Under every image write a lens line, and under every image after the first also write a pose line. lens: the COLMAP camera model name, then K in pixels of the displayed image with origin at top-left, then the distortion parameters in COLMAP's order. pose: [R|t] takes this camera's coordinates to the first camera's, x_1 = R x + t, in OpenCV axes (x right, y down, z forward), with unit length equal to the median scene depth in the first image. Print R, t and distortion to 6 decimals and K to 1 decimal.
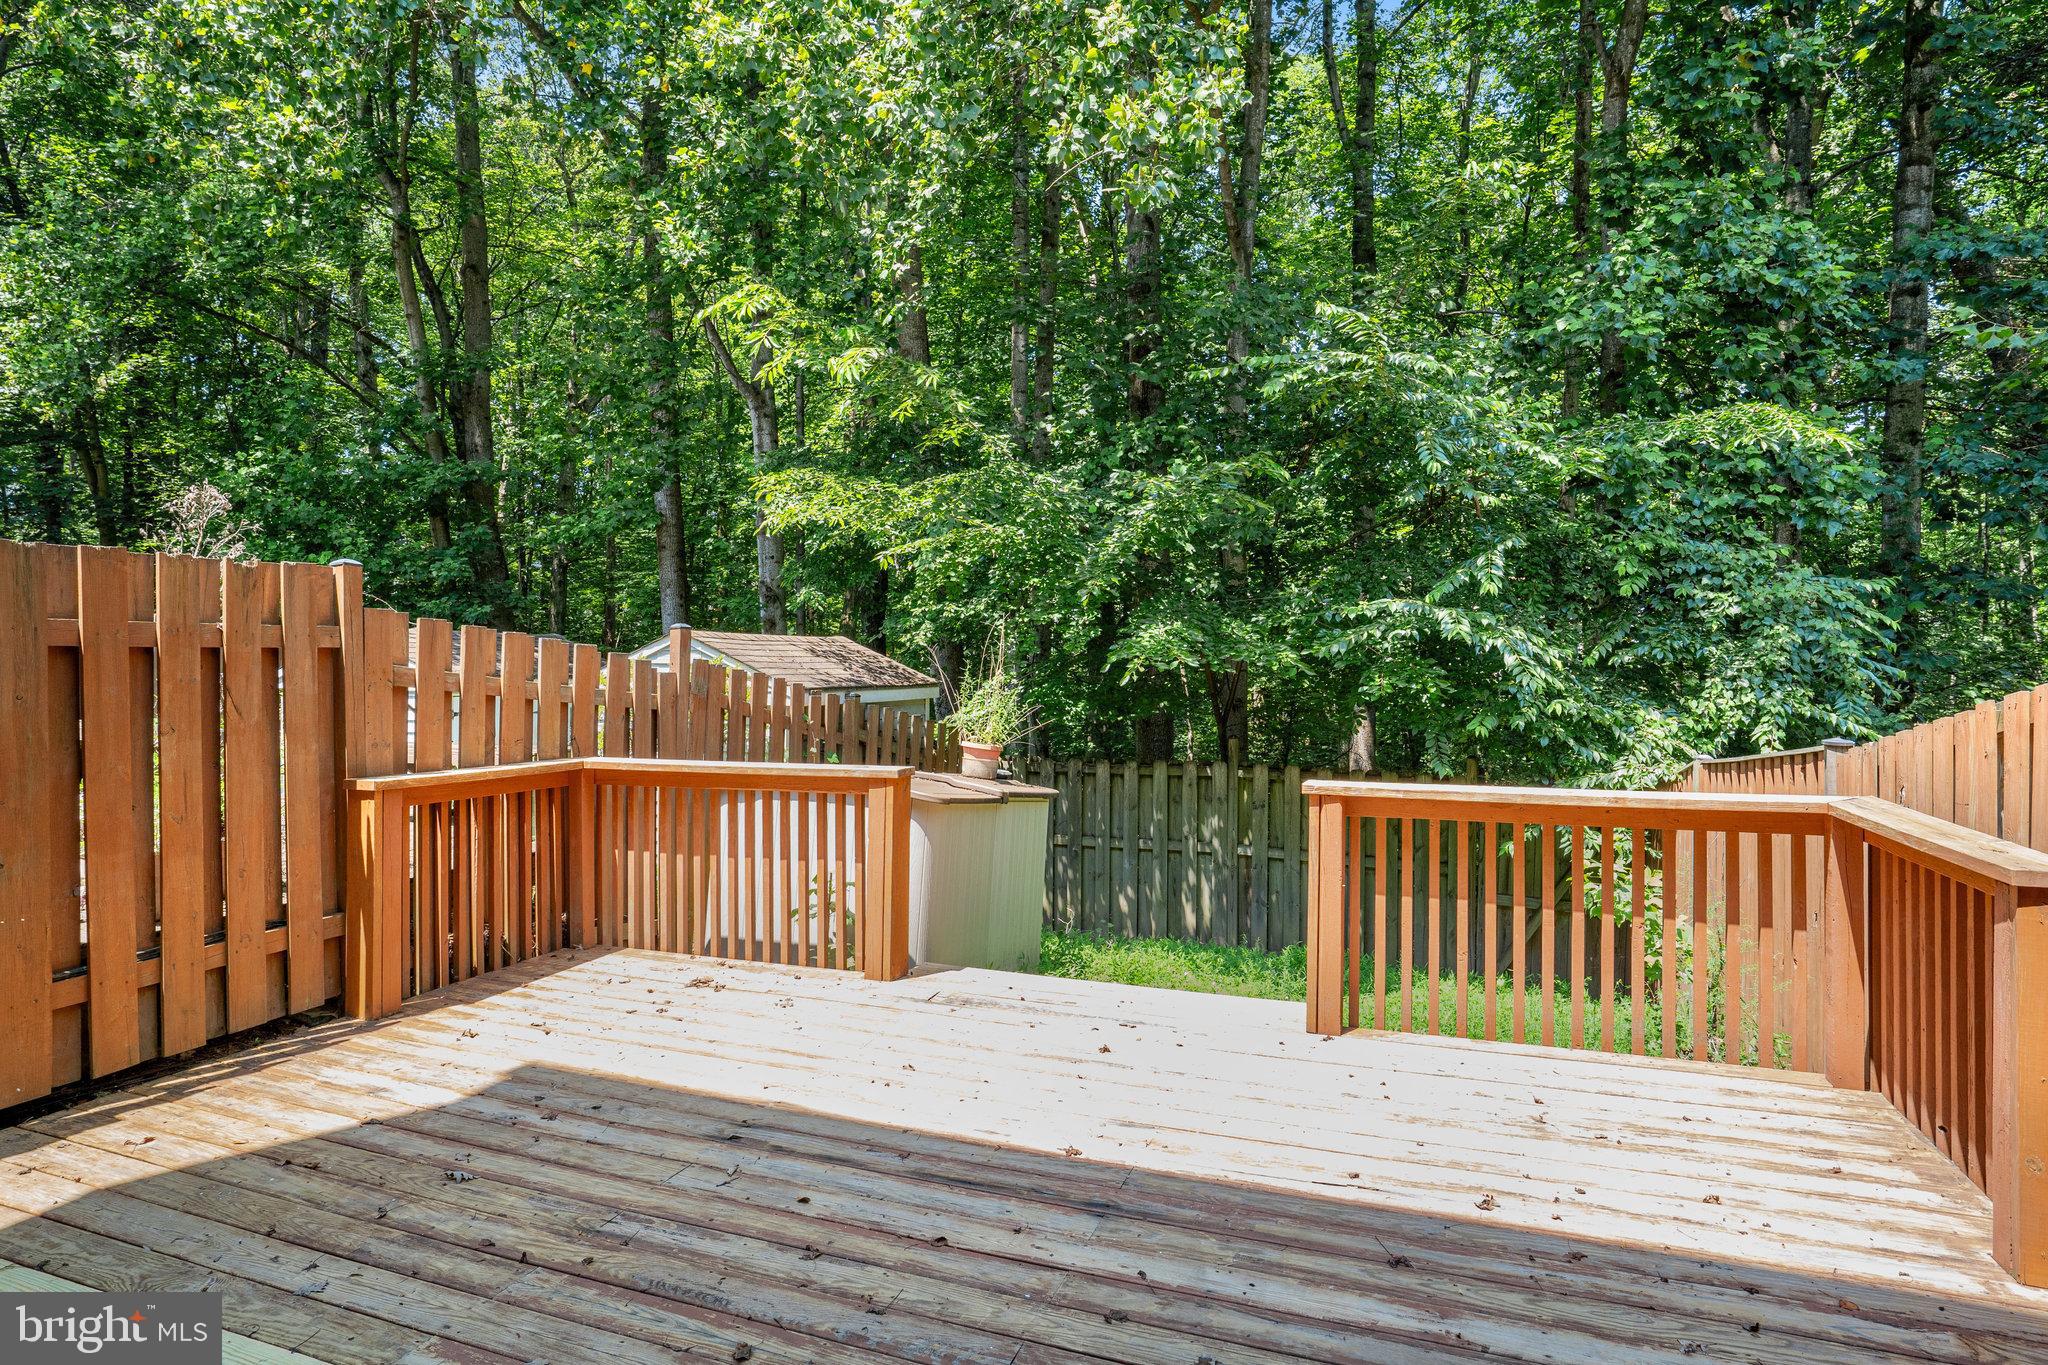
lens RADIAL K [[1072.2, 0, 1026.5], [0, 1072.2, 671.8], [0, 0, 1]] dist [-0.076332, 0.045336]
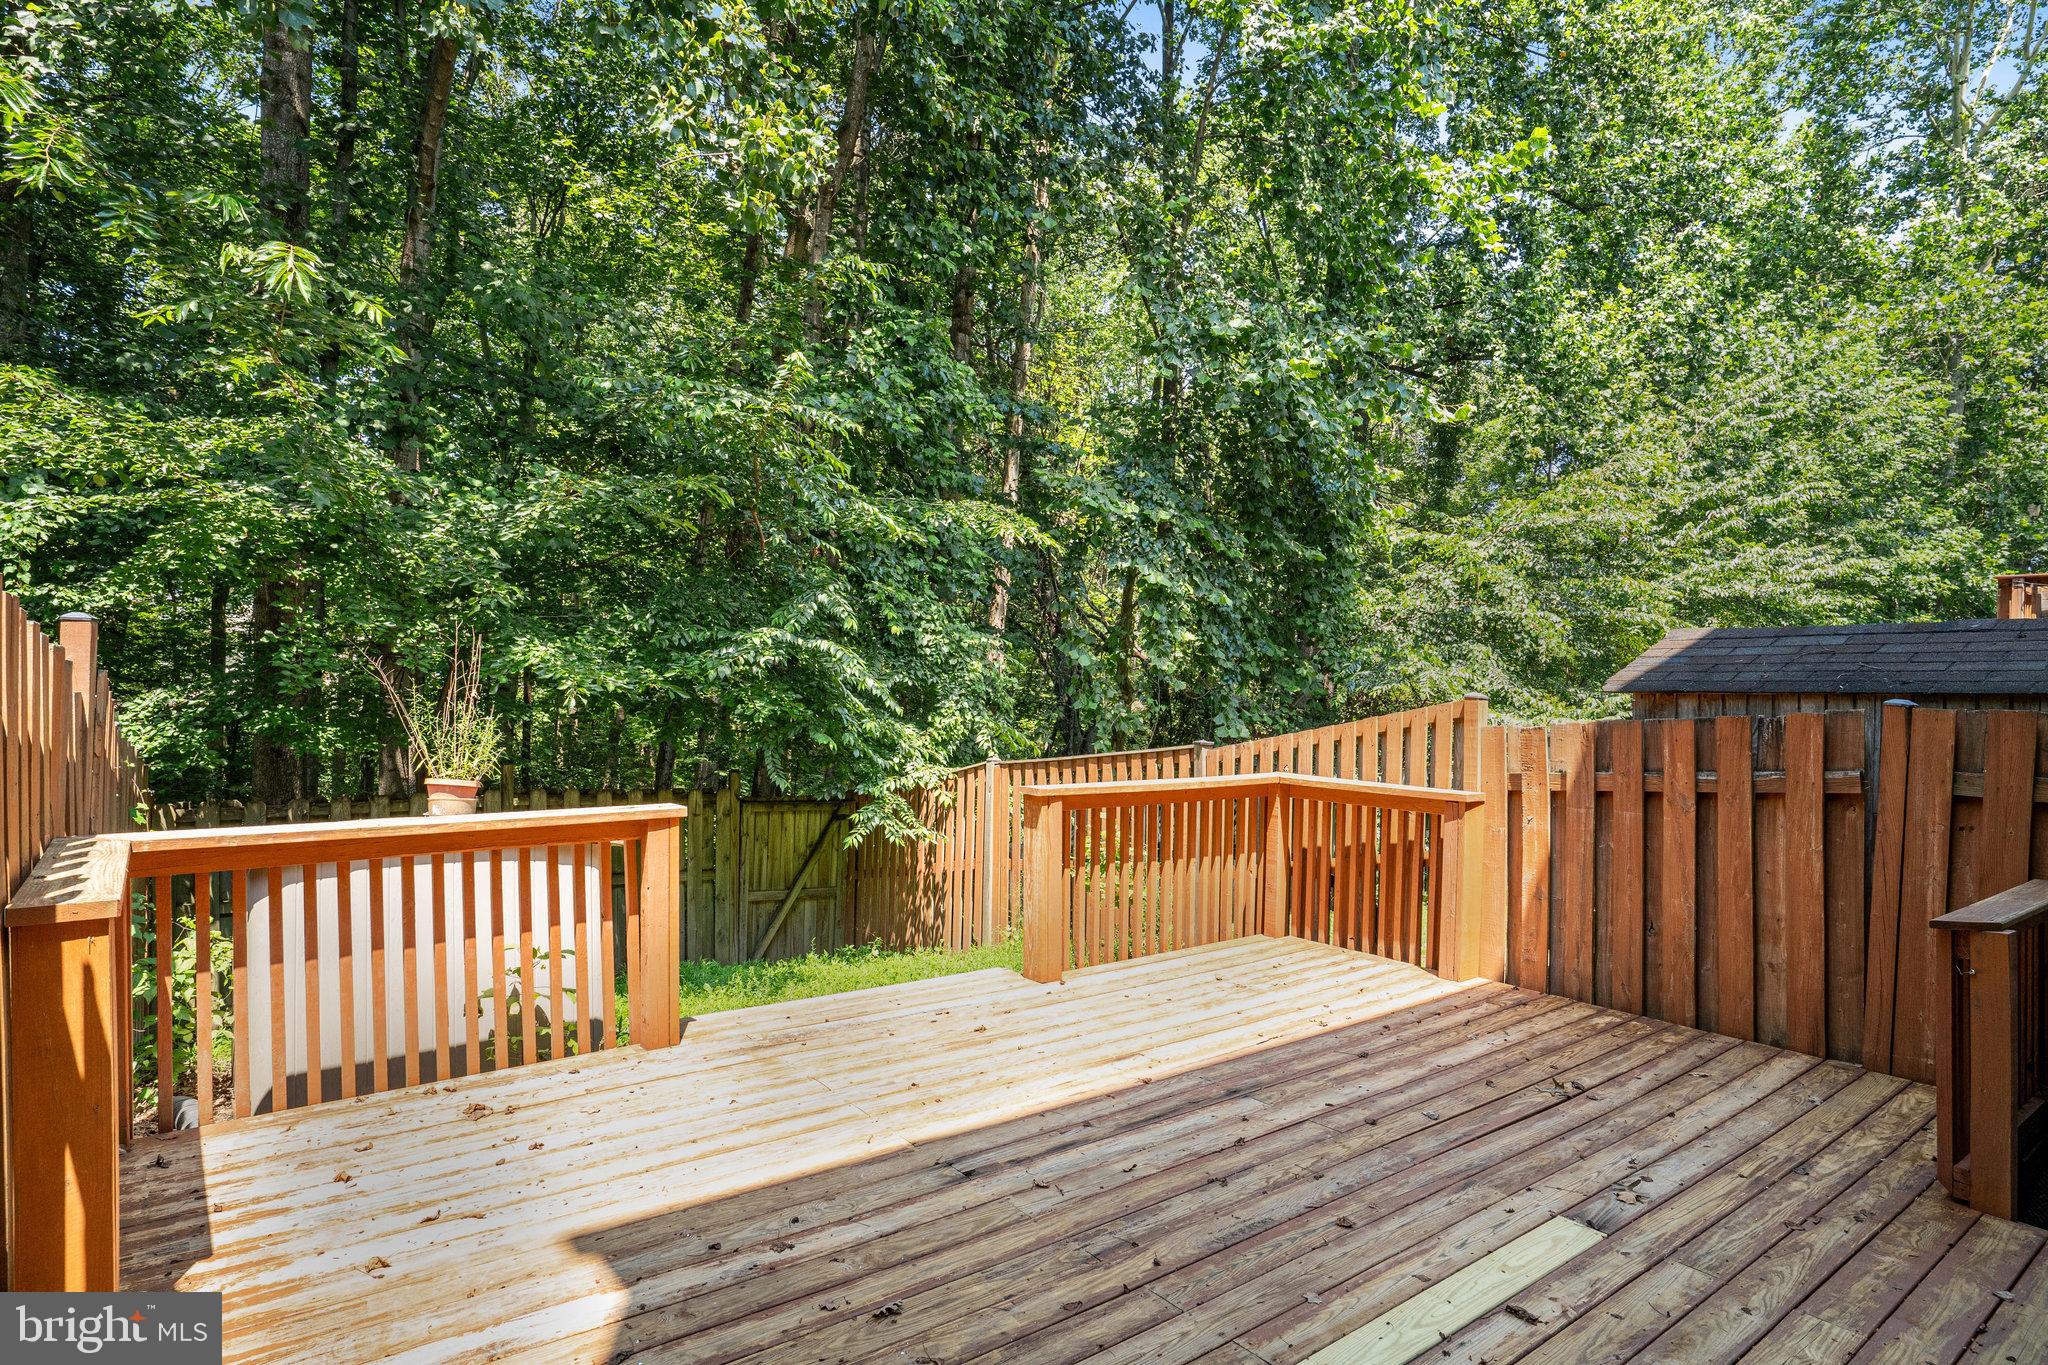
lens RADIAL K [[1114.7, 0, 1005.8], [0, 1114.7, 701.4], [0, 0, 1]] dist [-0.085025, 0.051623]
pose [[0.548902, -0.000720, 0.835887, -1.176311], [-0.002516, 0.999994, 0.002514, 0.008739], [-0.835883, -0.003483, 0.548897, 0.450835]]
